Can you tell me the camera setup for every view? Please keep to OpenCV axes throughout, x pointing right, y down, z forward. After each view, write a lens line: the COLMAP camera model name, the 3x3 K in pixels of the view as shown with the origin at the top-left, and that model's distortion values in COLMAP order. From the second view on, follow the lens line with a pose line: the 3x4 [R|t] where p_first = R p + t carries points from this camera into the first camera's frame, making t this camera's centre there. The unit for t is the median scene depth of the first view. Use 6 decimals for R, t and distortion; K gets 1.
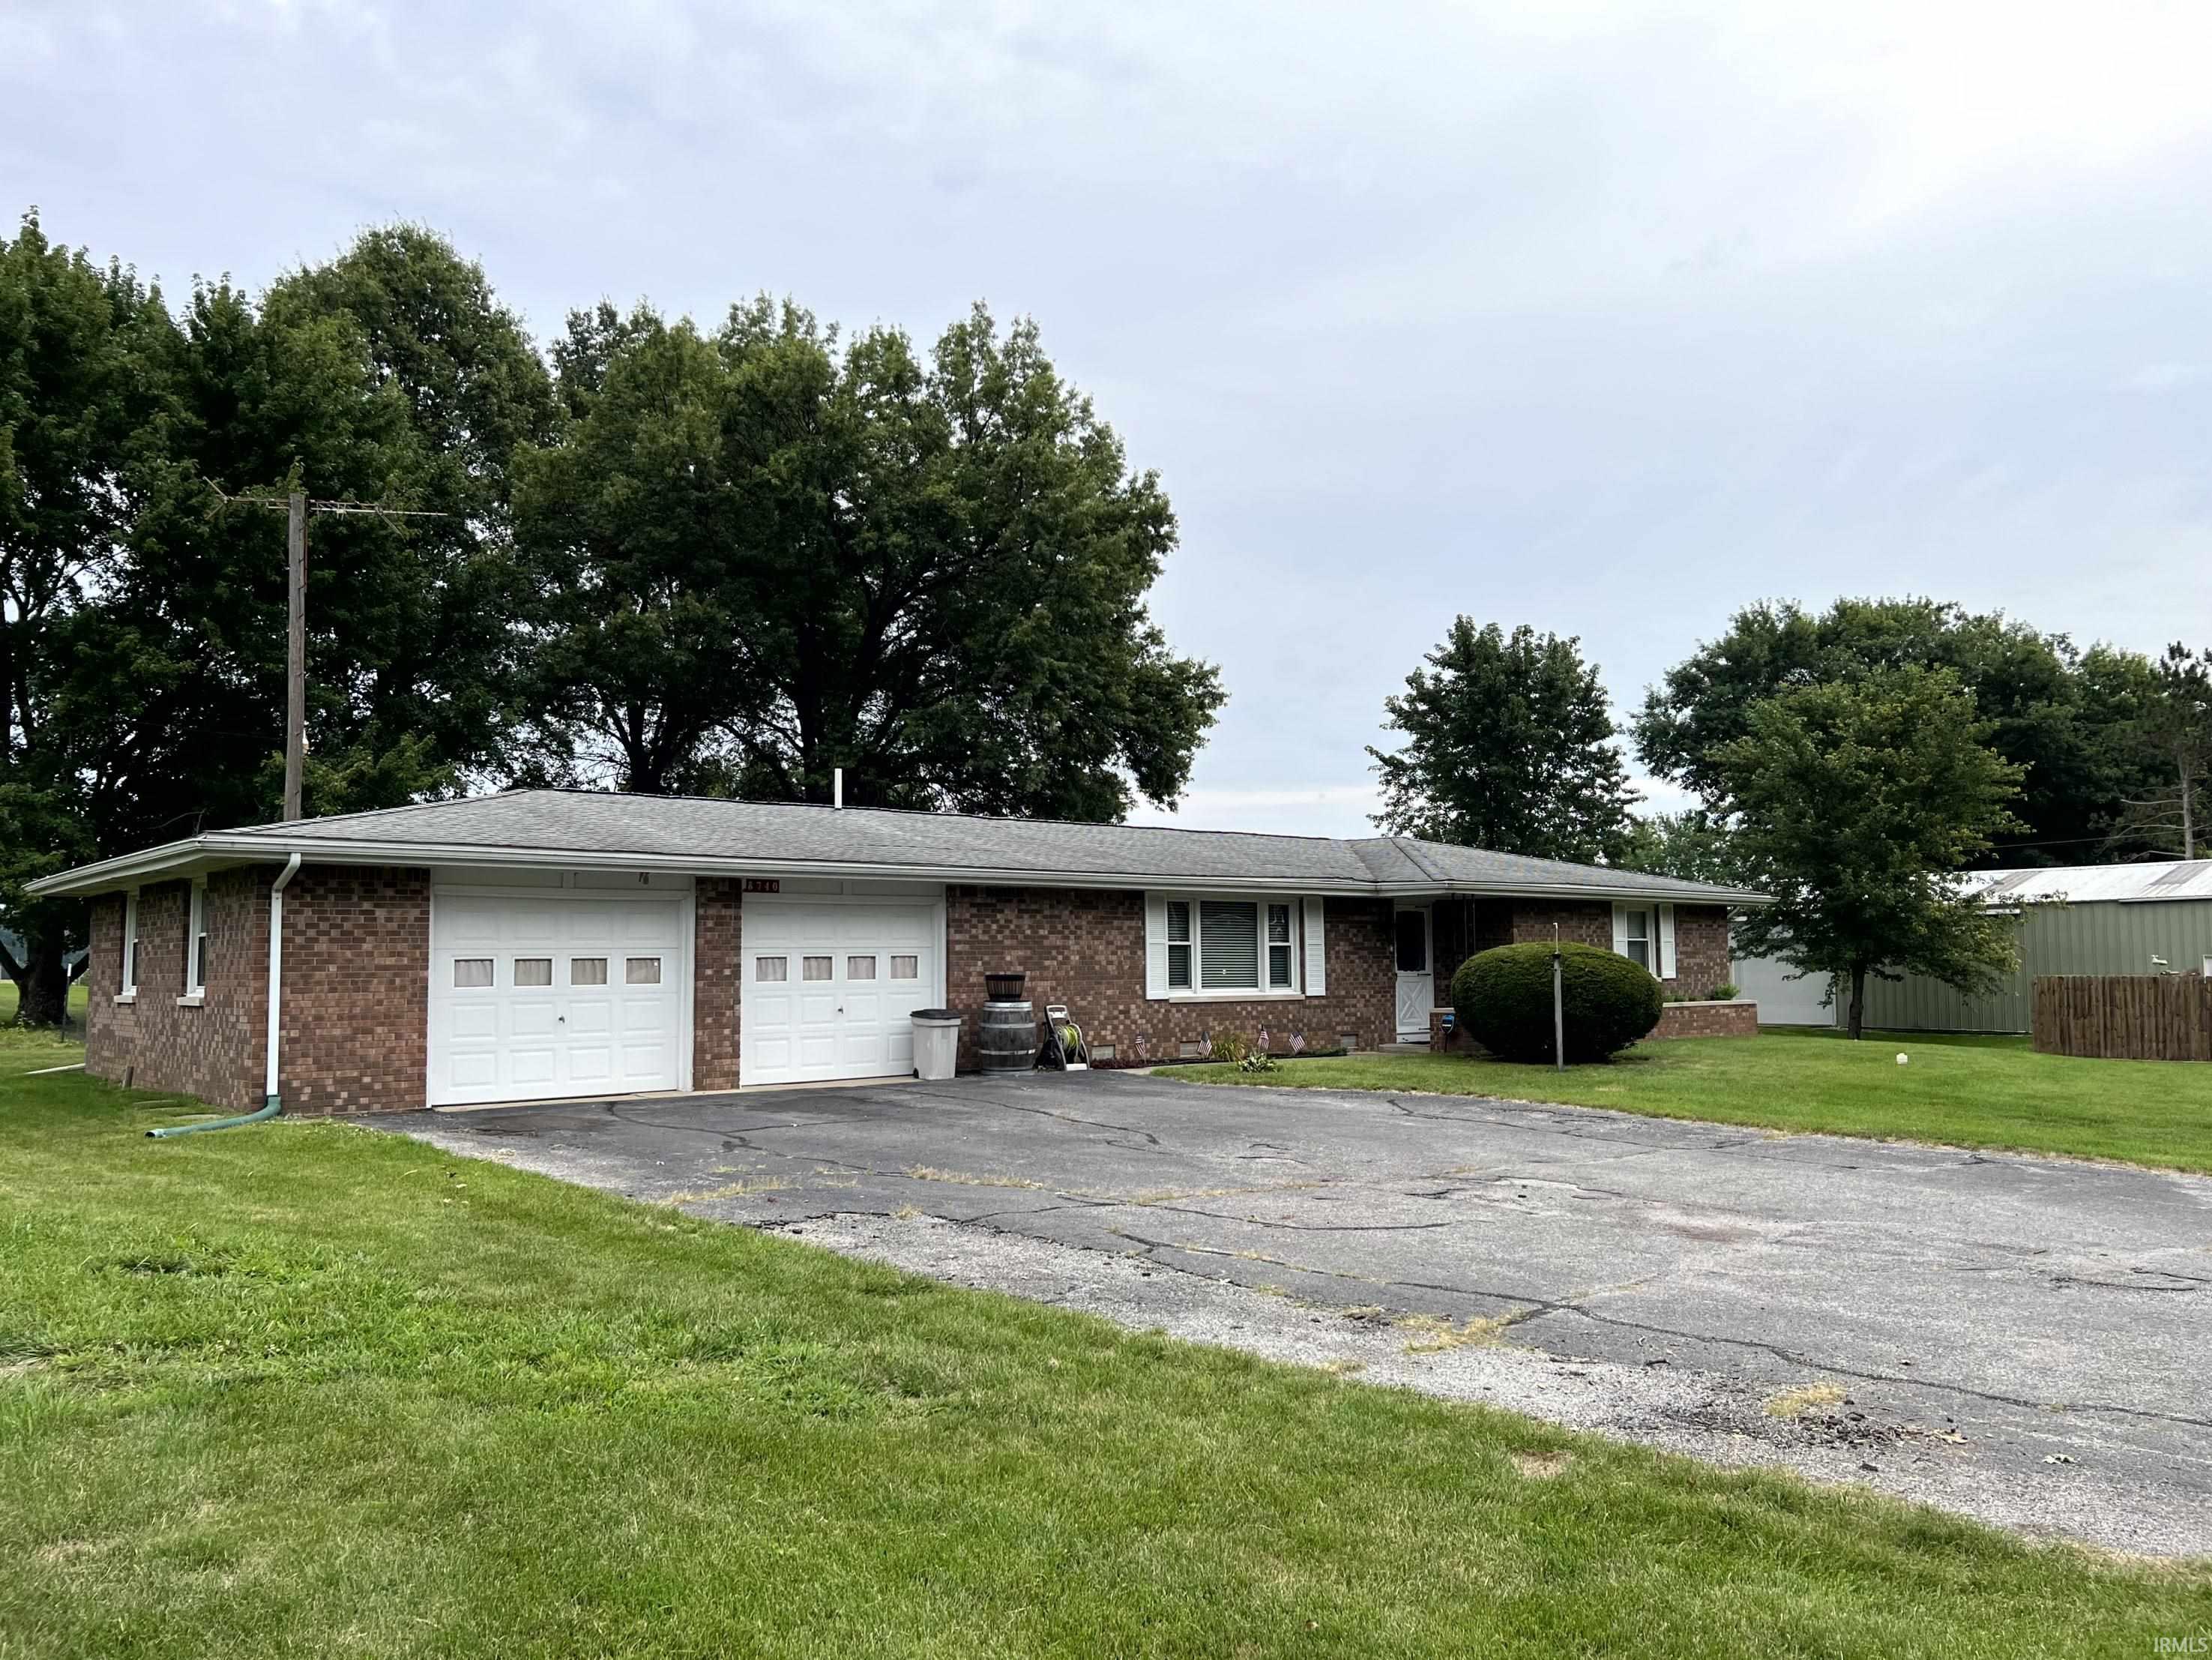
lens RADIAL K [[1639.5, 0, 1106.0], [0, 1639.5, 830.0], [0, 0, 1]] dist [0.087382, -0.103323]
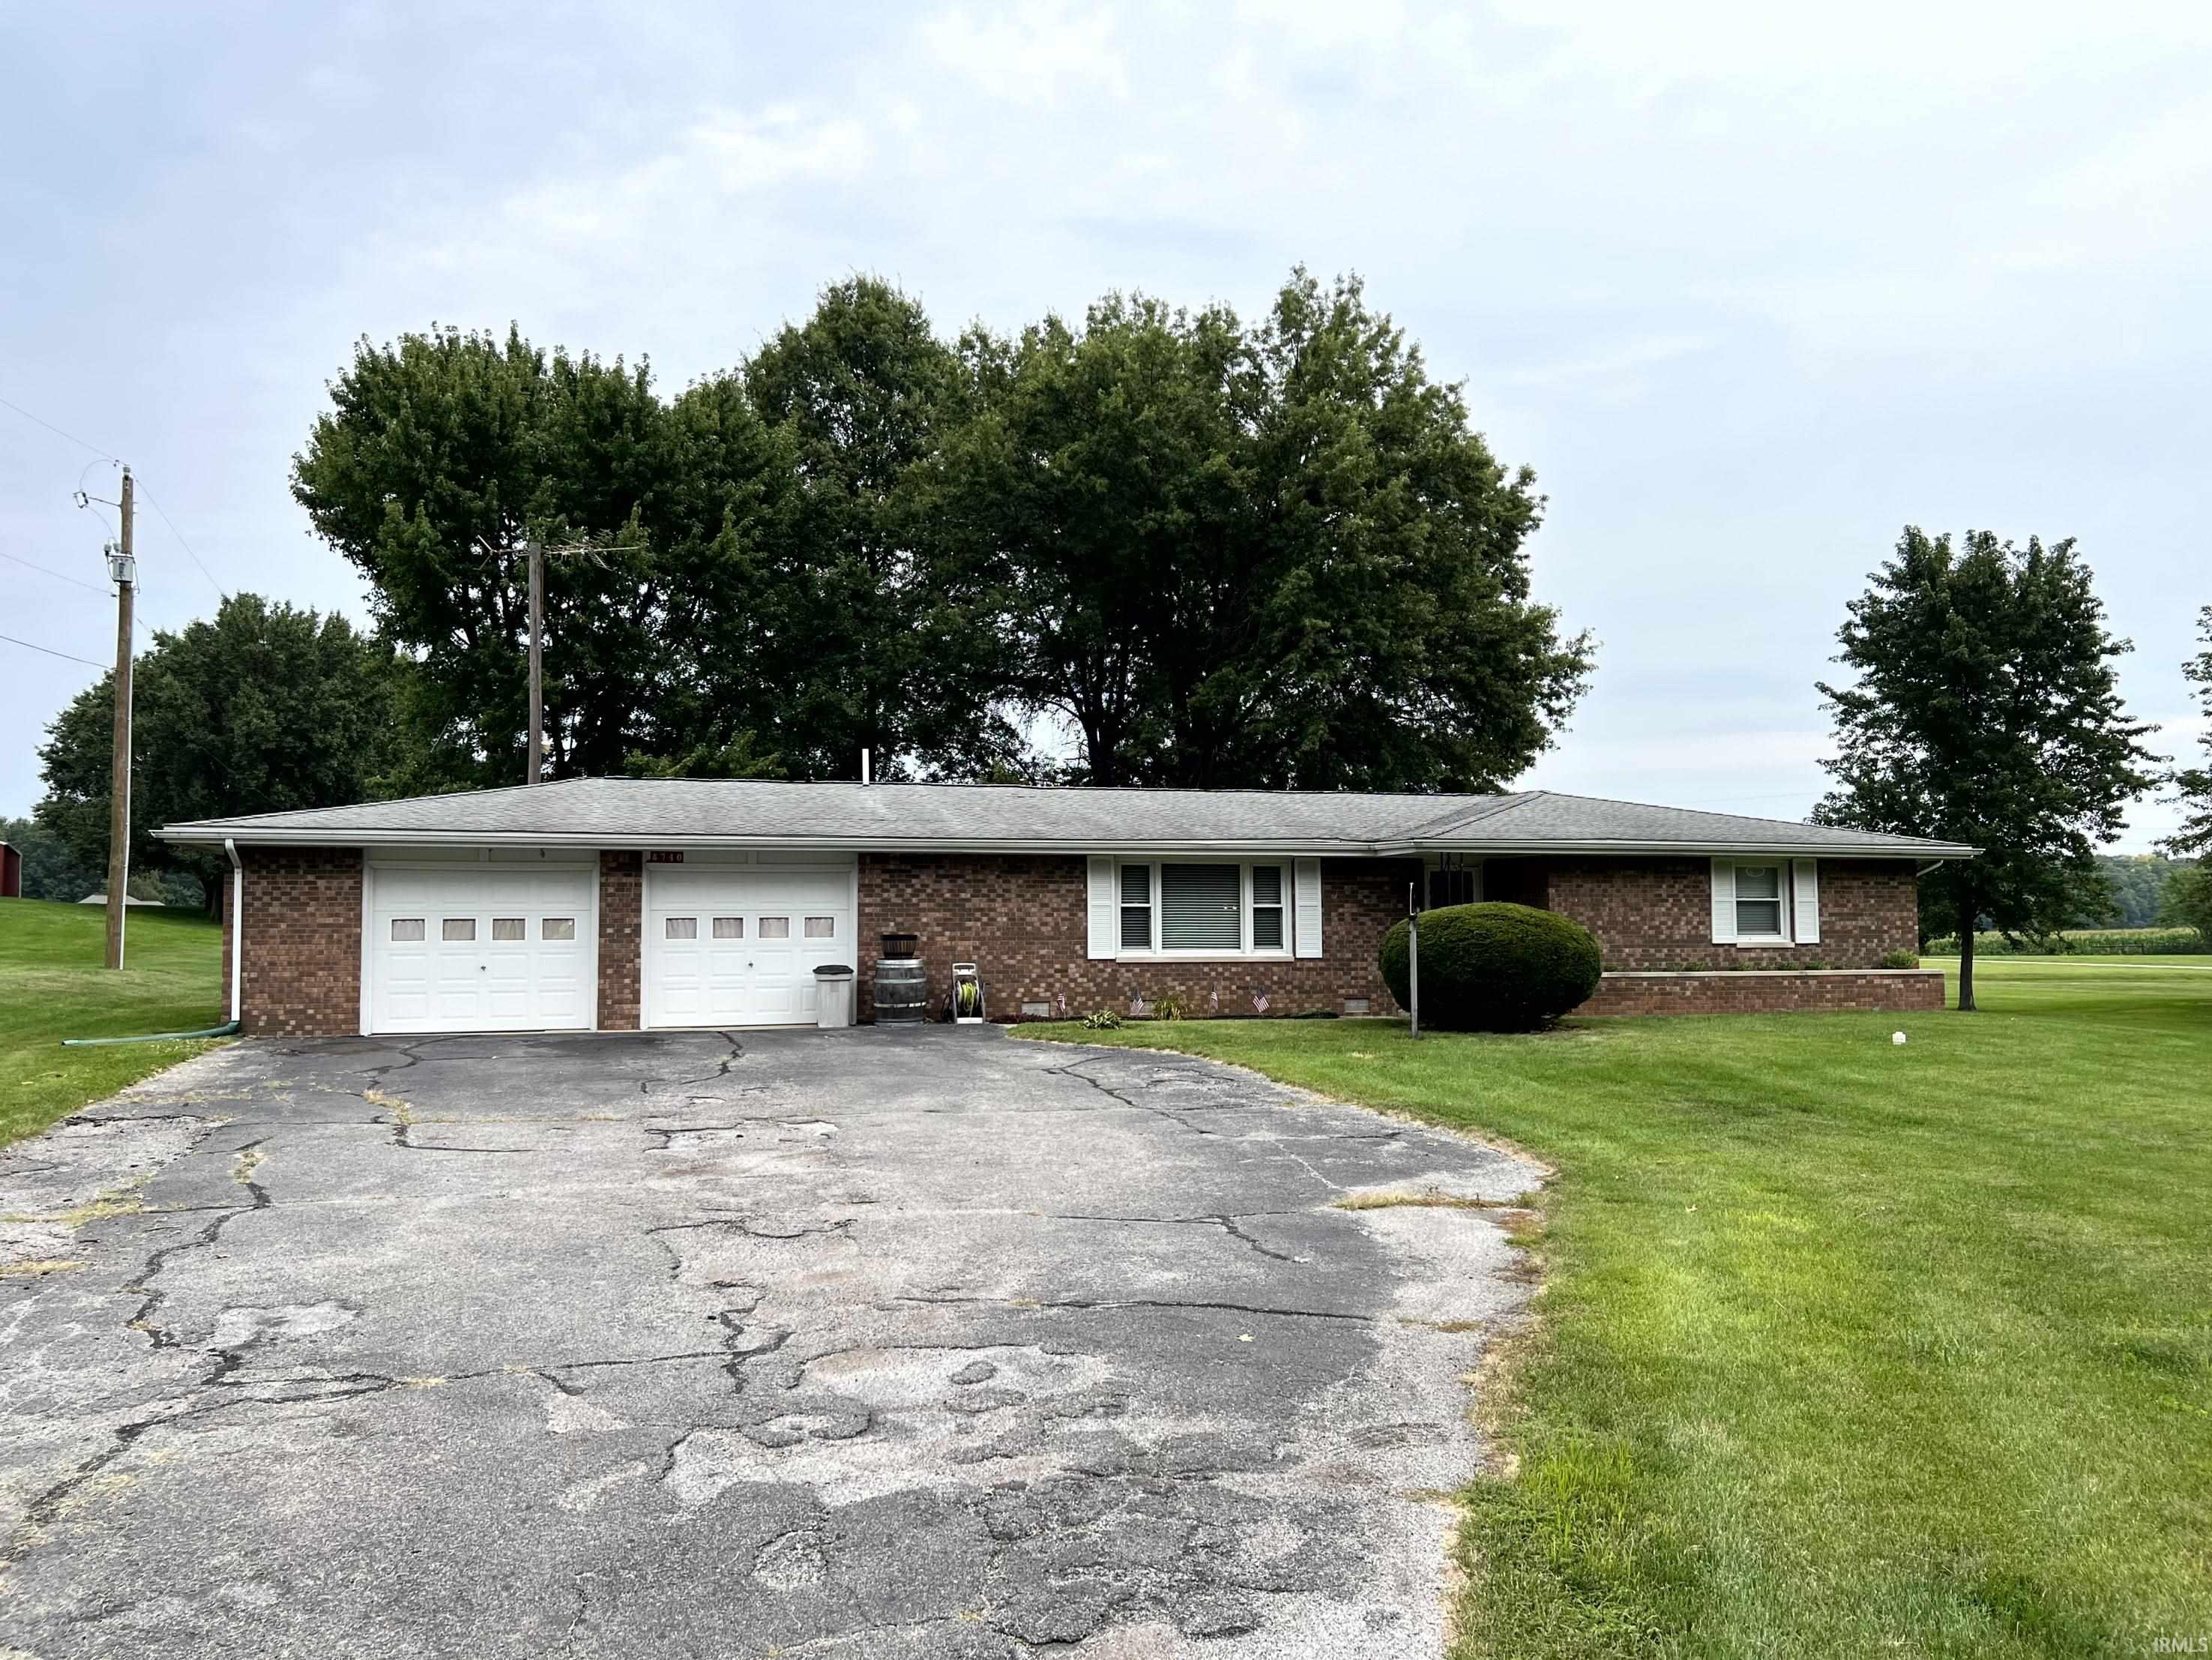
lens RADIAL K [[1629.0, 0, 1097.8], [0, 1629.0, 833.4], [0, 0, 1]] dist [0.062665, -0.083005]
pose [[0.911458, -0.018445, -0.410979, 0.501352], [0.029766, 0.999333, 0.021164, 0.001733], [0.410314, -0.031524, 0.911399, 0.066128]]
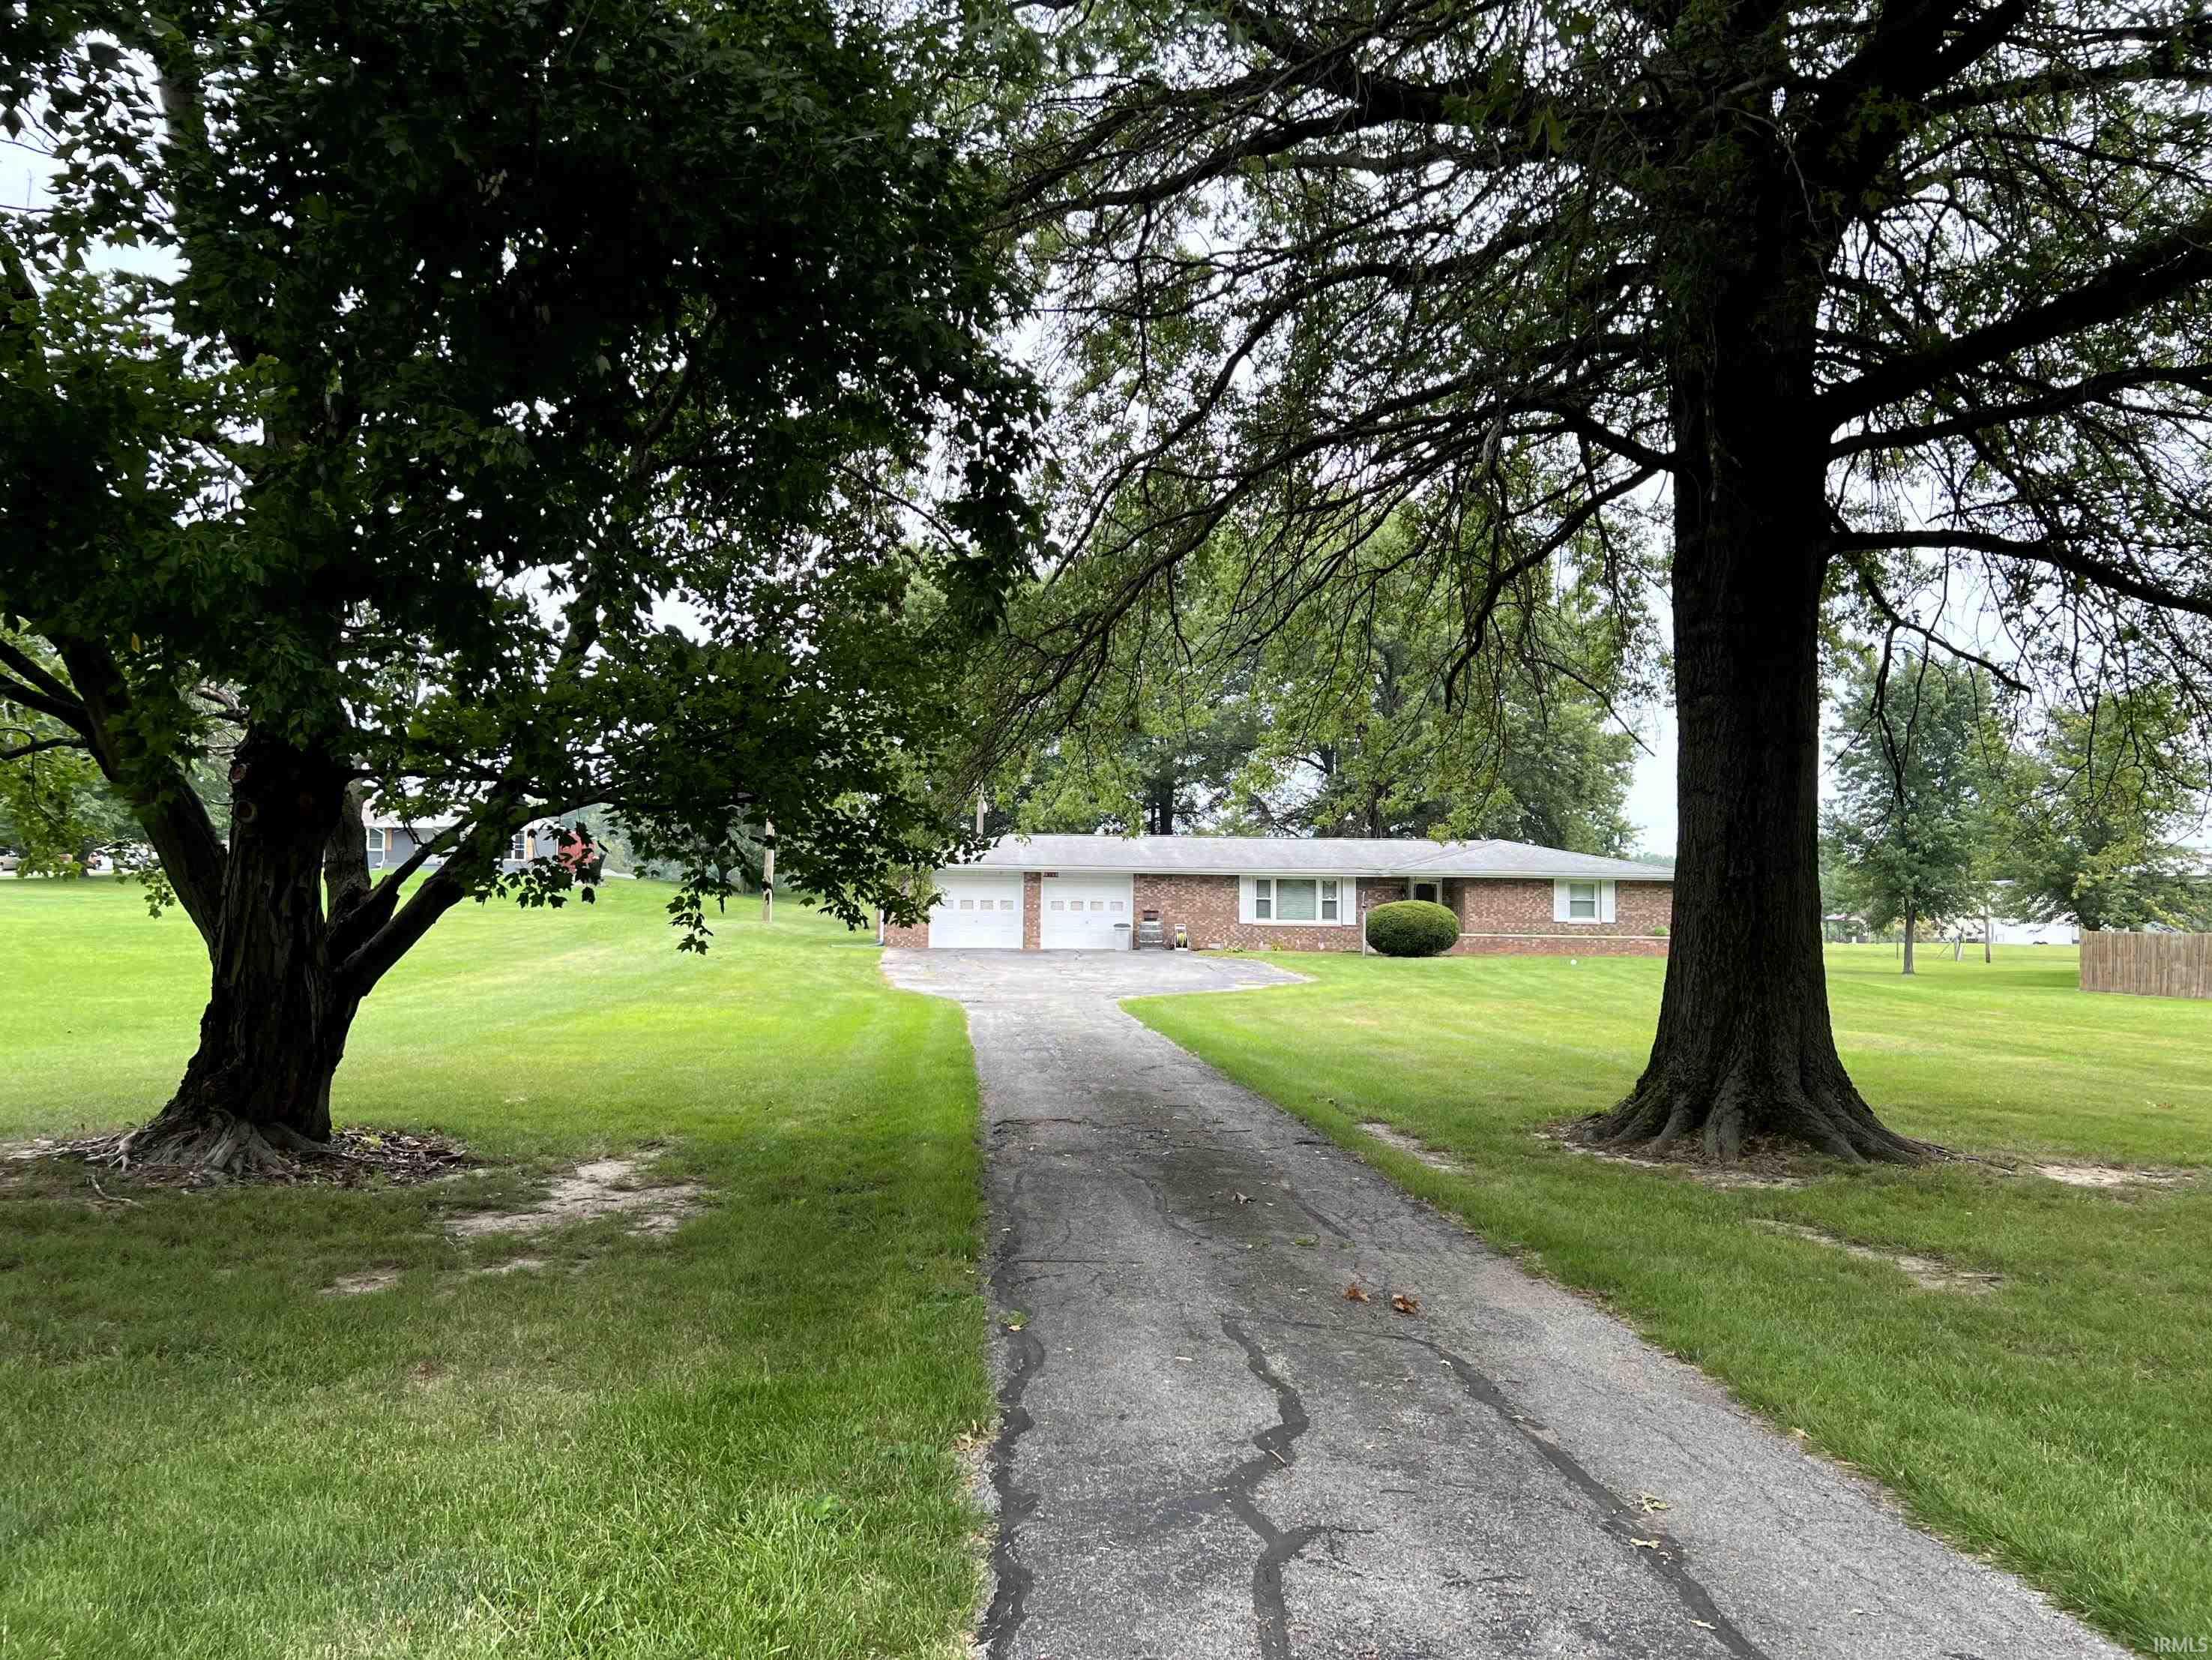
lens RADIAL K [[1639.5, 0, 1106.0], [0, 1639.5, 830.0], [0, 0, 1]] dist [0.087382, -0.103323]
pose [[0.814836, -0.012851, -0.579549, 1.284182], [0.028917, 0.999411, 0.018495, -0.076781], [0.578970, -0.031829, 0.814727, -1.008002]]
